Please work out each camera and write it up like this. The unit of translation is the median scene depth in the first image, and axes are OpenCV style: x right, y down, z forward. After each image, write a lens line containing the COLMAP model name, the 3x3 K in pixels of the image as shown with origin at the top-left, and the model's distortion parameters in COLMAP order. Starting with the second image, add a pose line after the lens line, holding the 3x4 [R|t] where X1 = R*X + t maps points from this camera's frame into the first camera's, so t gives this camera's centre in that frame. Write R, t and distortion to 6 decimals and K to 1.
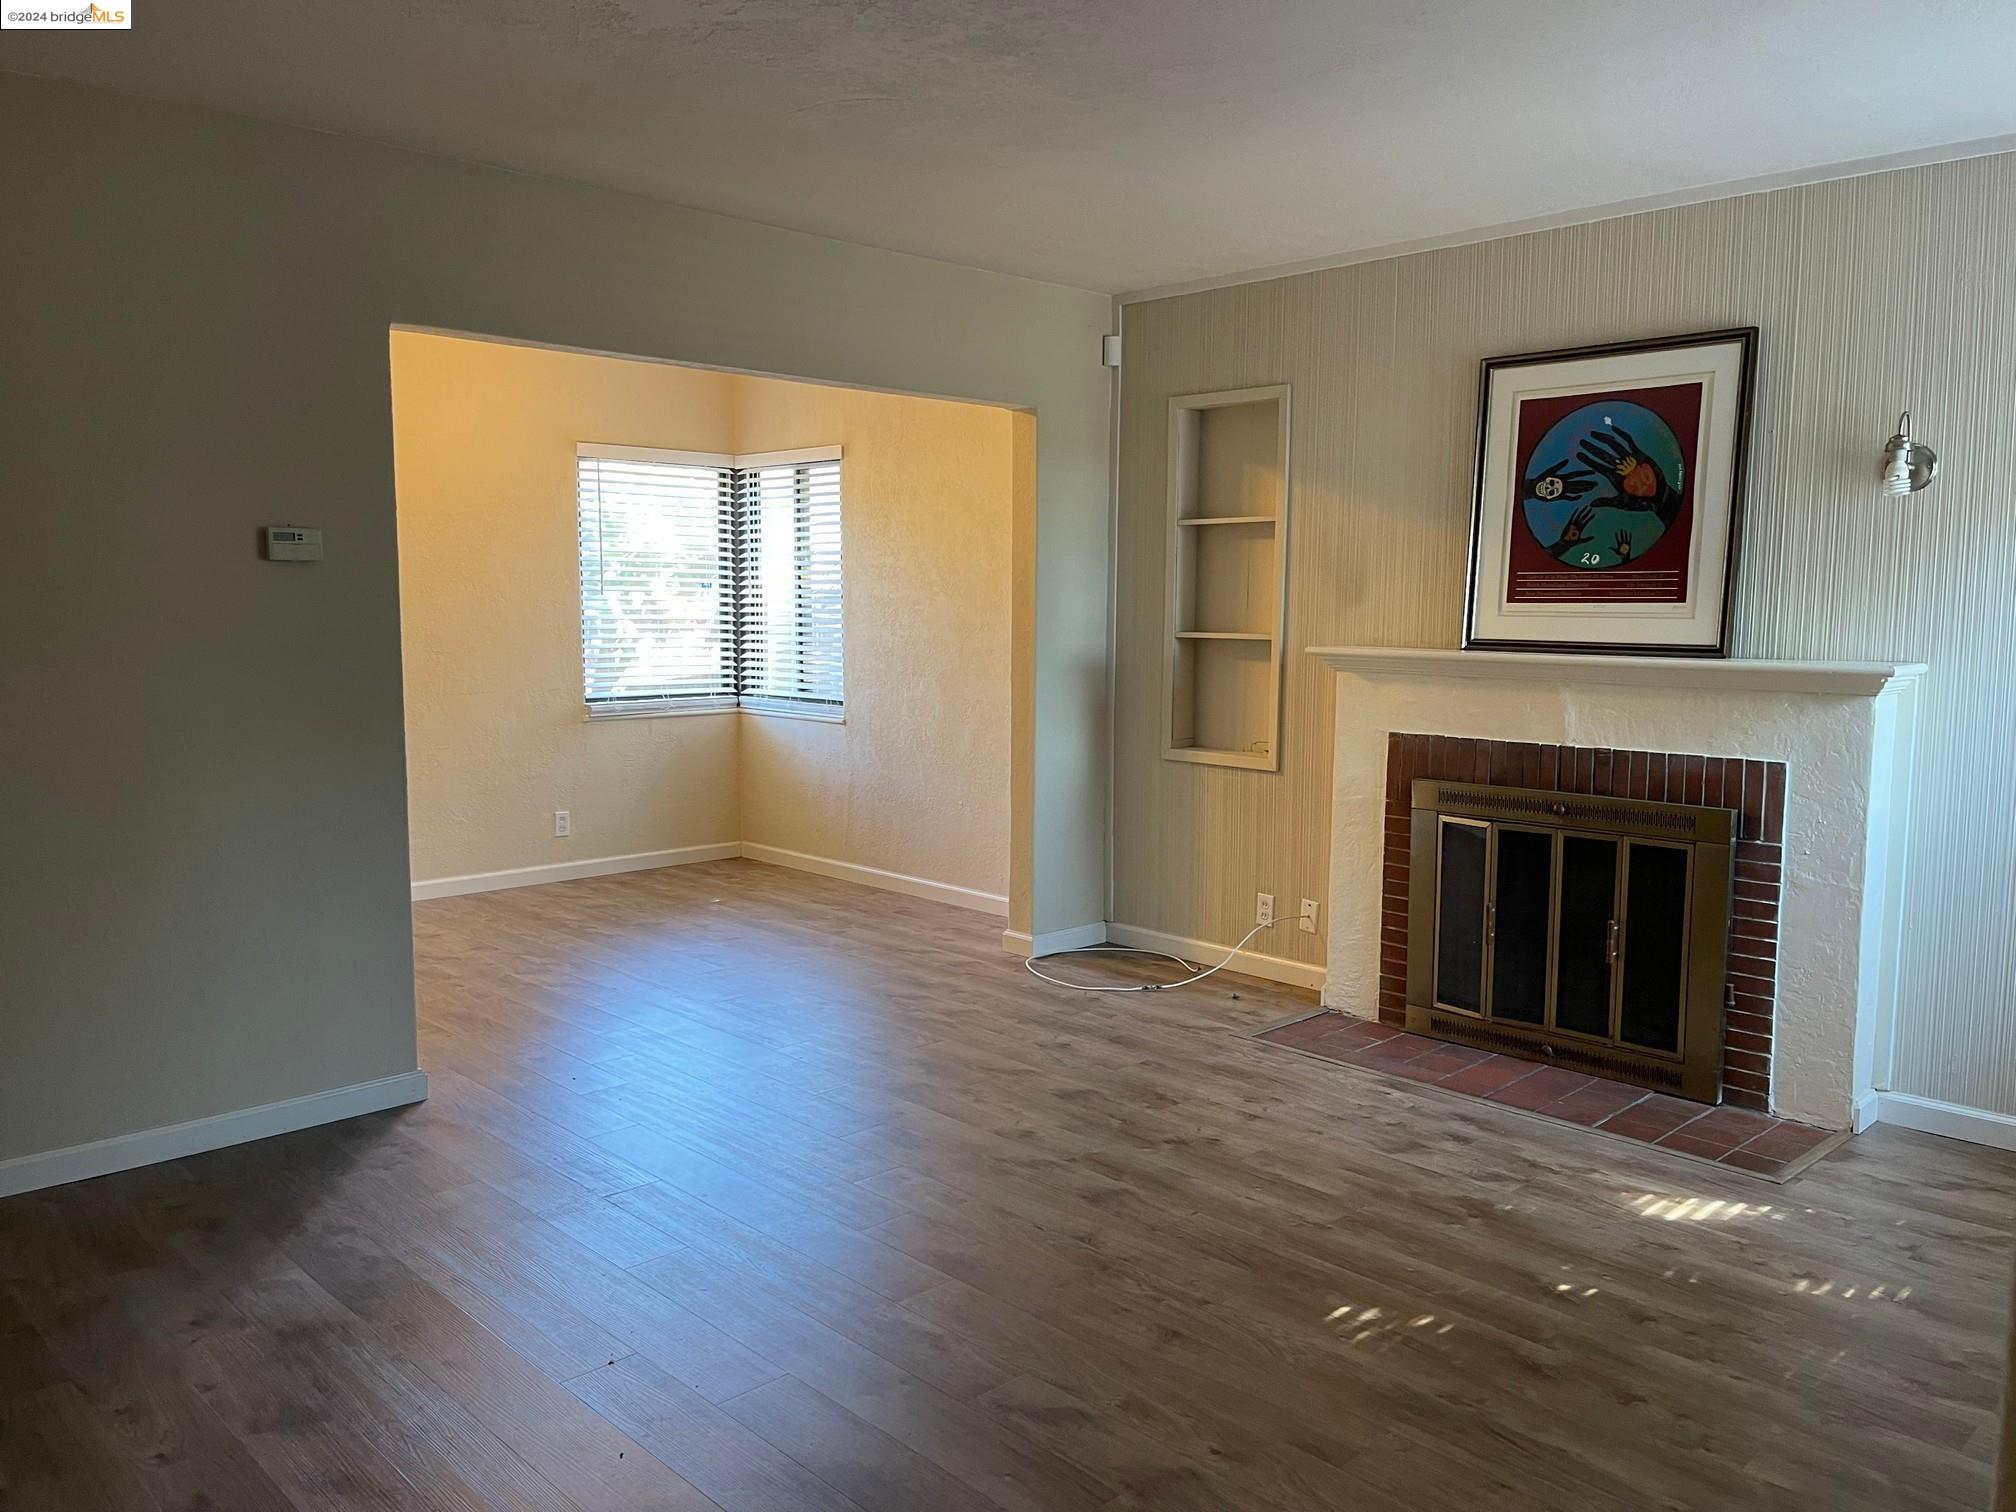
lens RADIAL K [[1516.7, 0, 1025.9], [0, 1516.7, 748.5], [0, 0, 1]] dist [0.072181, -0.094953]
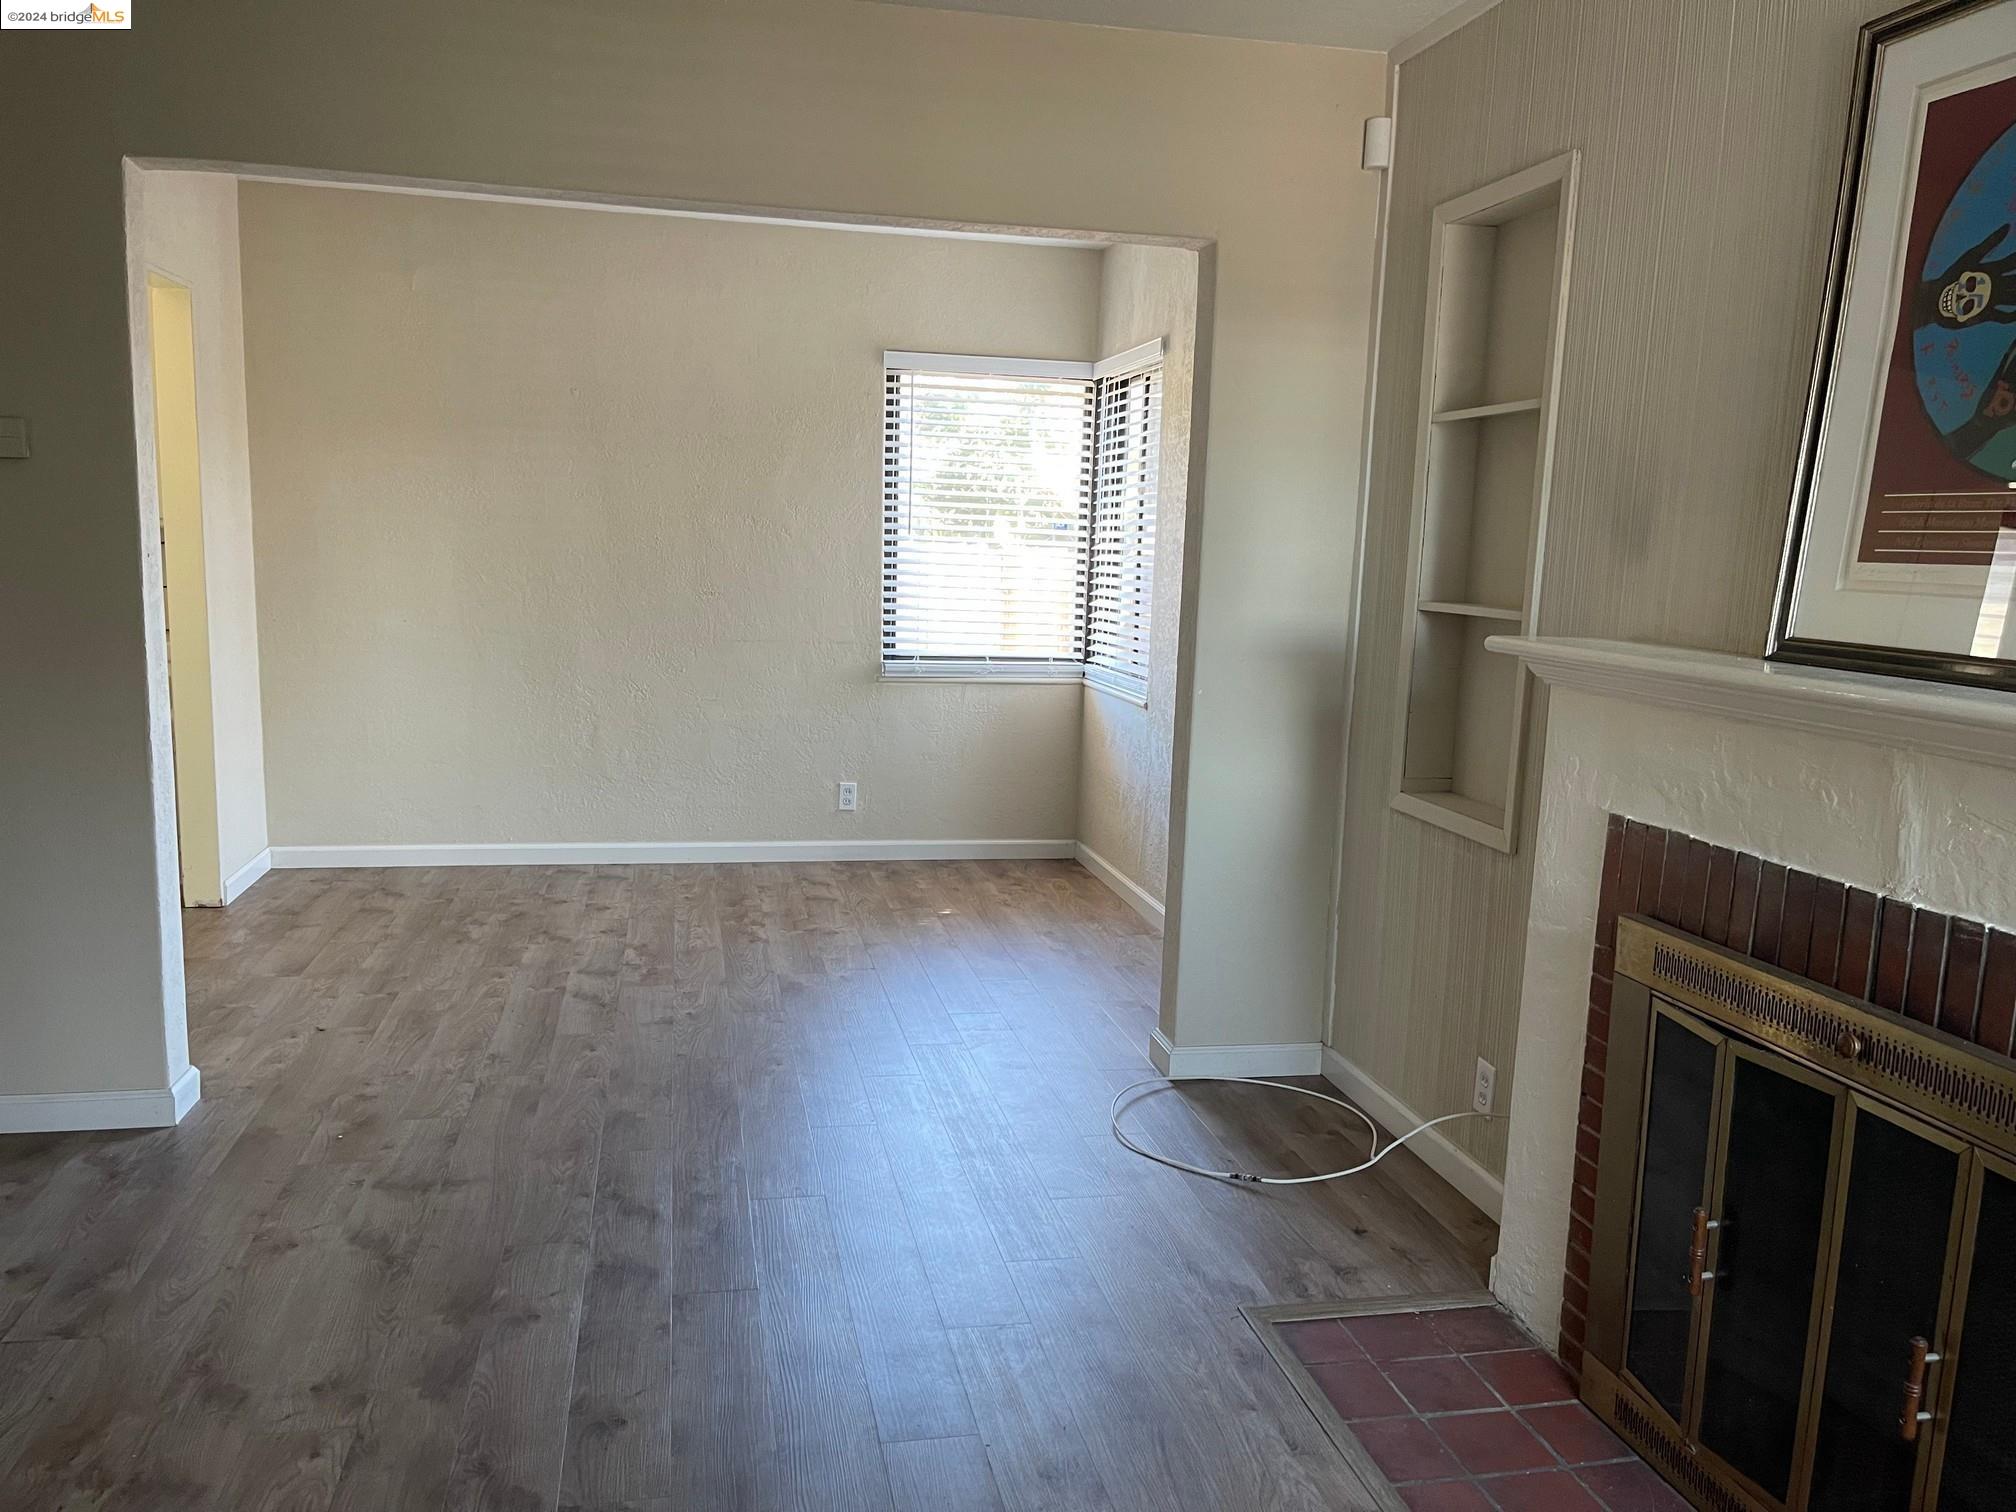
lens RADIAL K [[1516.7, 0, 996.6], [0, 1516.7, 767.5], [0, 0, 1]] dist [0.072181, -0.094953]
pose [[0.841585, 0.102018, -0.530402, 0.363129], [-0.081856, 0.994748, 0.061451, -0.043904], [0.533886, -0.008299, 0.845516, 0.499578]]
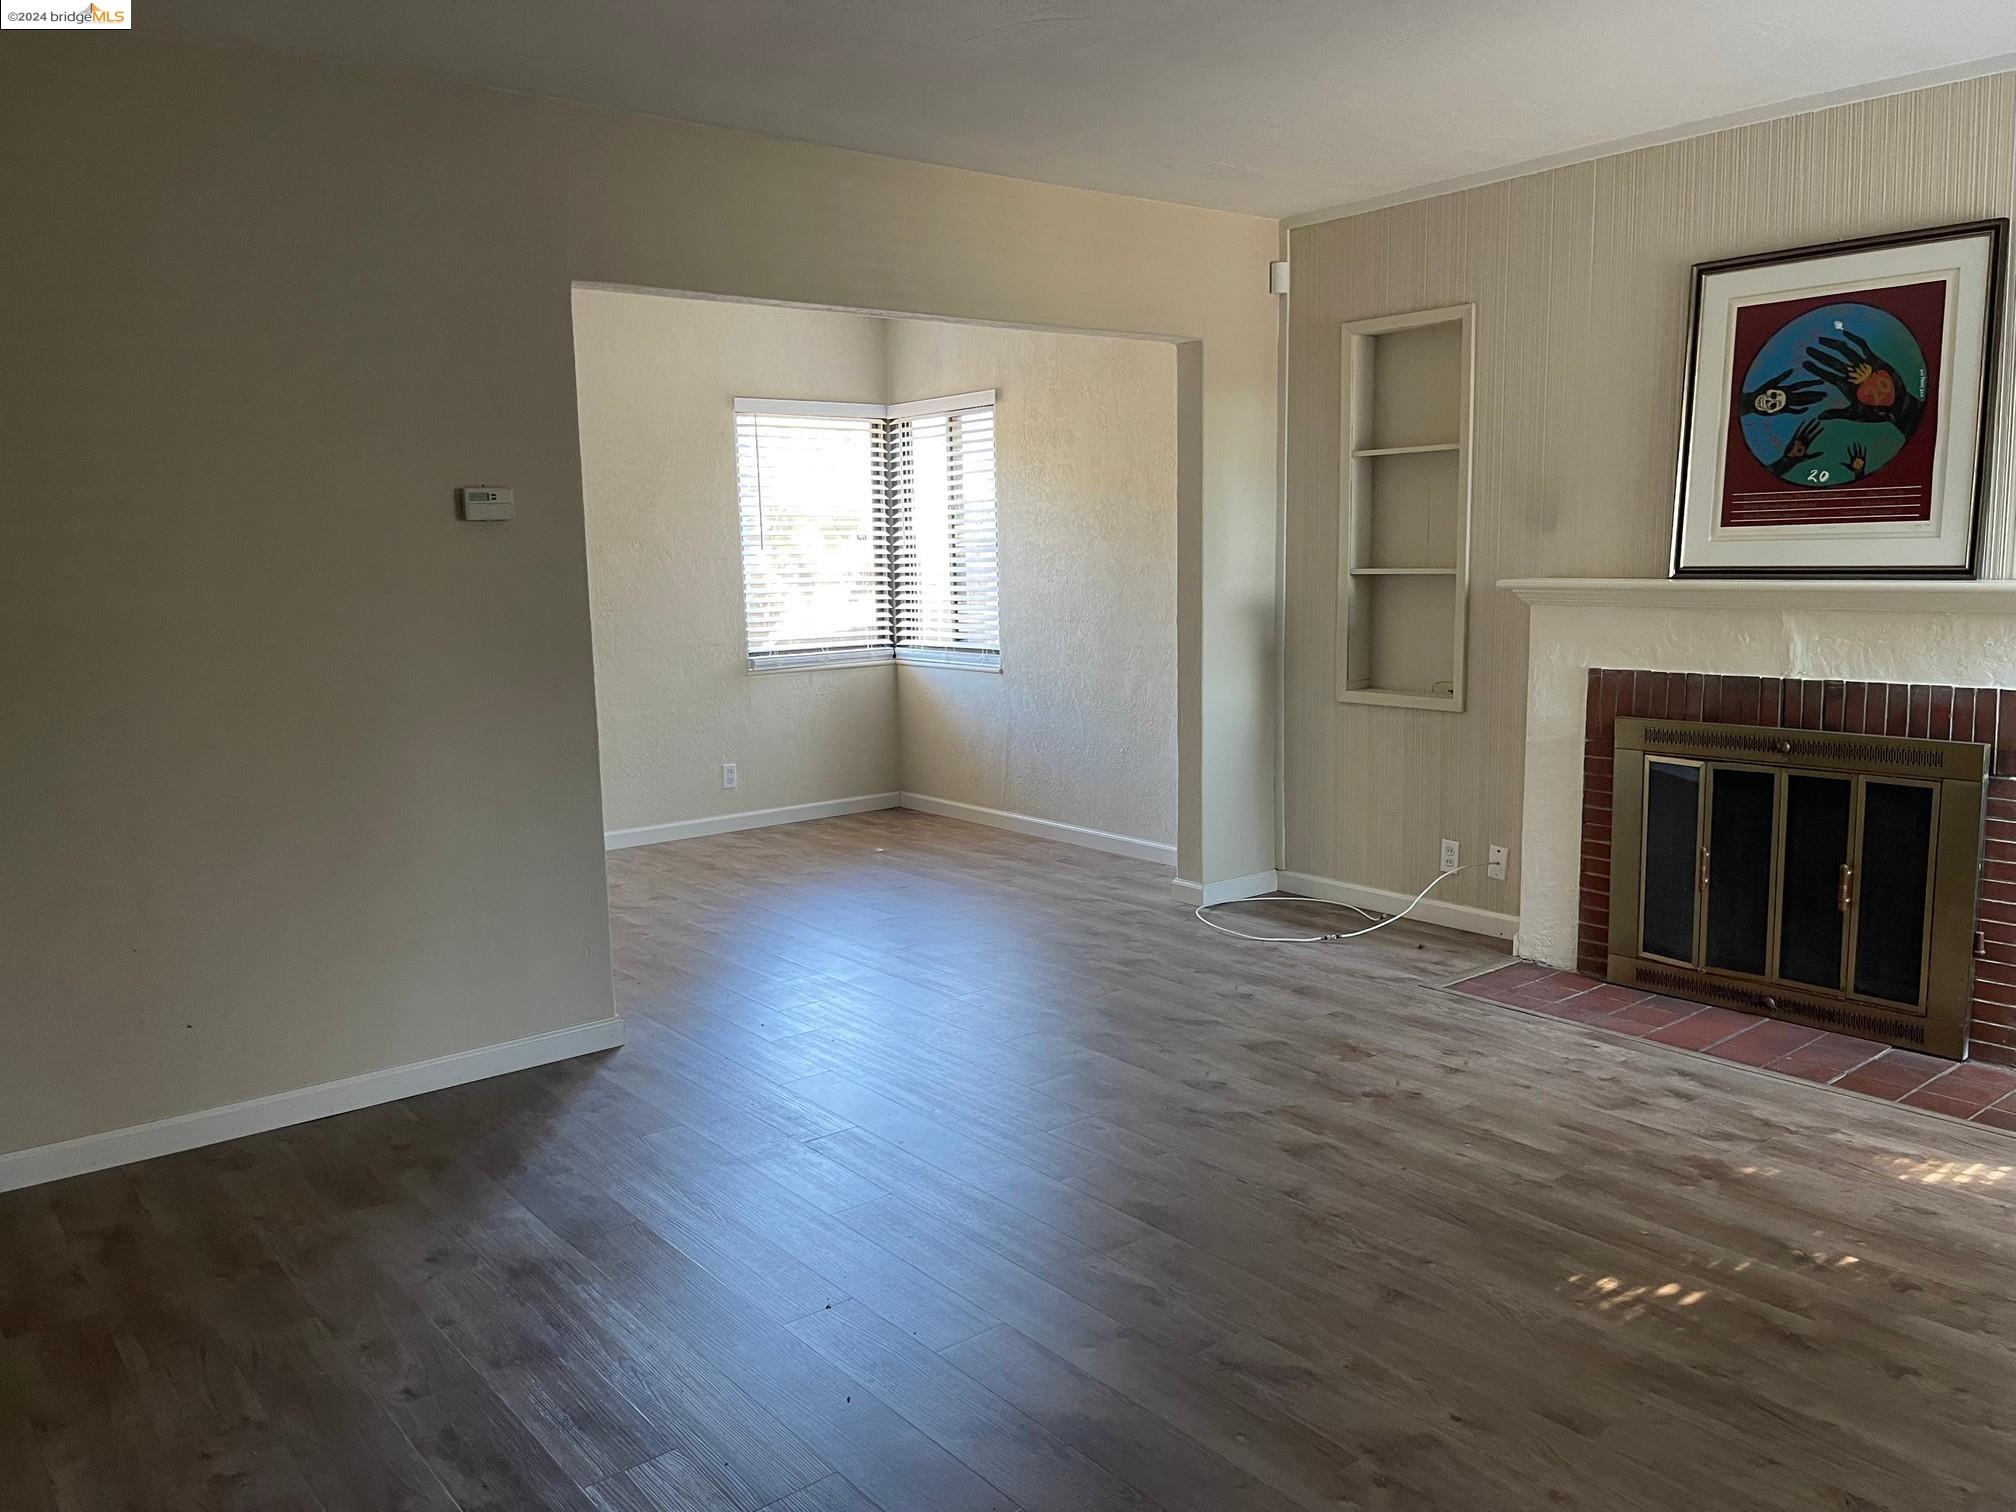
lens RADIAL K [[1516.7, 0, 996.1], [0, 1516.7, 752.1], [0, 0, 1]] dist [0.072181, -0.094953]
pose [[0.994264, -0.013929, -0.106042, -0.029921], [0.017700, 0.999241, 0.034704, 0.001977], [0.105478, -0.036382, 0.993756, 0.015819]]
